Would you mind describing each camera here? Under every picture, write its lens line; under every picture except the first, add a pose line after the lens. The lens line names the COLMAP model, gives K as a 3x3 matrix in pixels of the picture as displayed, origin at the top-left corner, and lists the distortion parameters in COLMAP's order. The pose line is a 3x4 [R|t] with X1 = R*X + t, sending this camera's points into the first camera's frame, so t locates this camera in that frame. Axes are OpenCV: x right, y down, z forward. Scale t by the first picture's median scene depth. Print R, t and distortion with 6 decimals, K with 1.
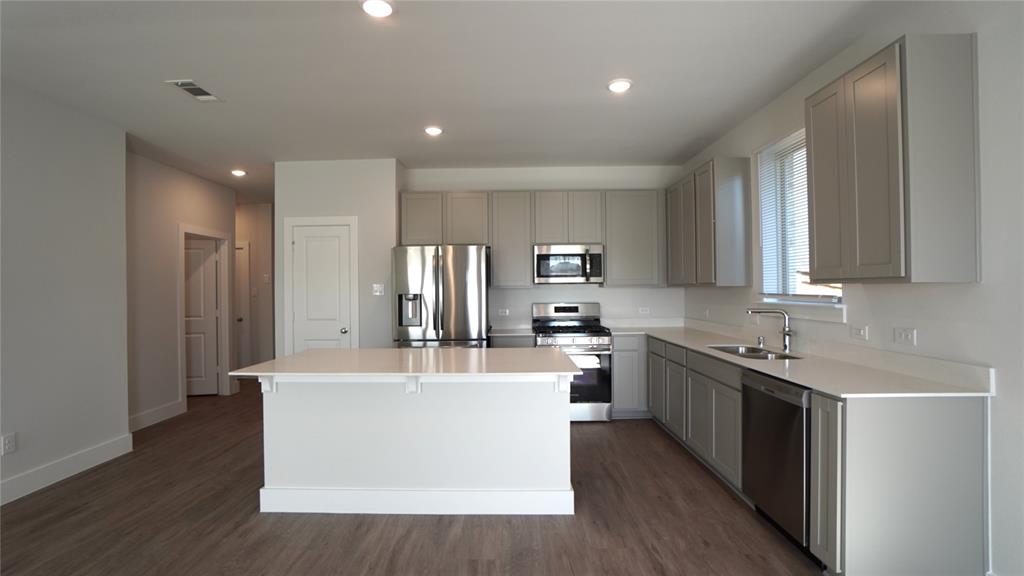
lens RADIAL K [[478.1, 0, 489.6], [0, 478.1, 291.3], [0, 0, 1]] dist [-0.059640, 0.000055]
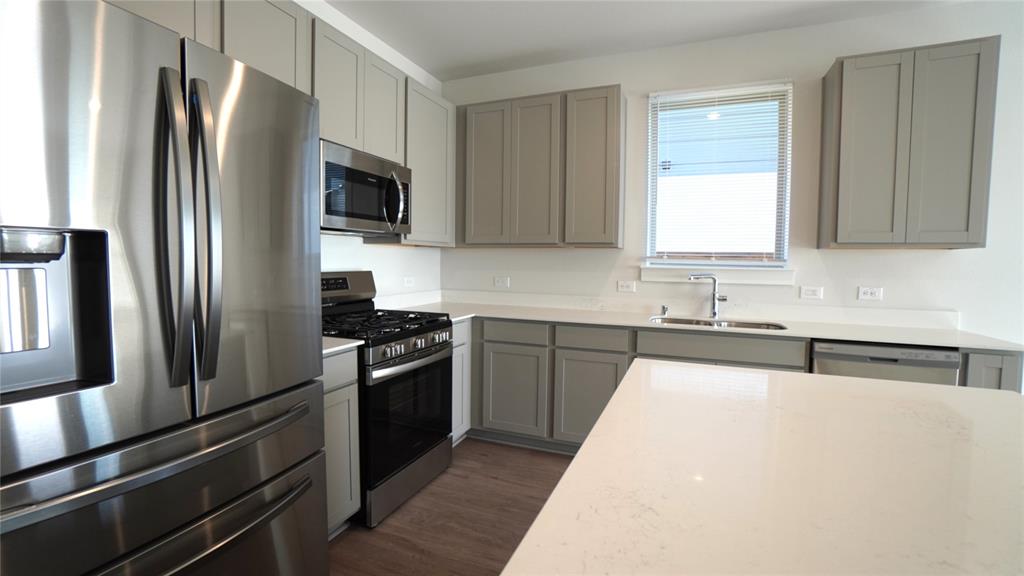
lens RADIAL K [[447.0, 0, 500.5], [0, 447.0, 288.4], [0, 0, 1]] dist [-0.054040, 0.000147]
pose [[0.361991, -0.048441, 0.930922, -0.362443], [-0.009968, 0.998391, 0.055828, 0.022939], [-0.932128, -0.029489, 0.360925, 1.096778]]
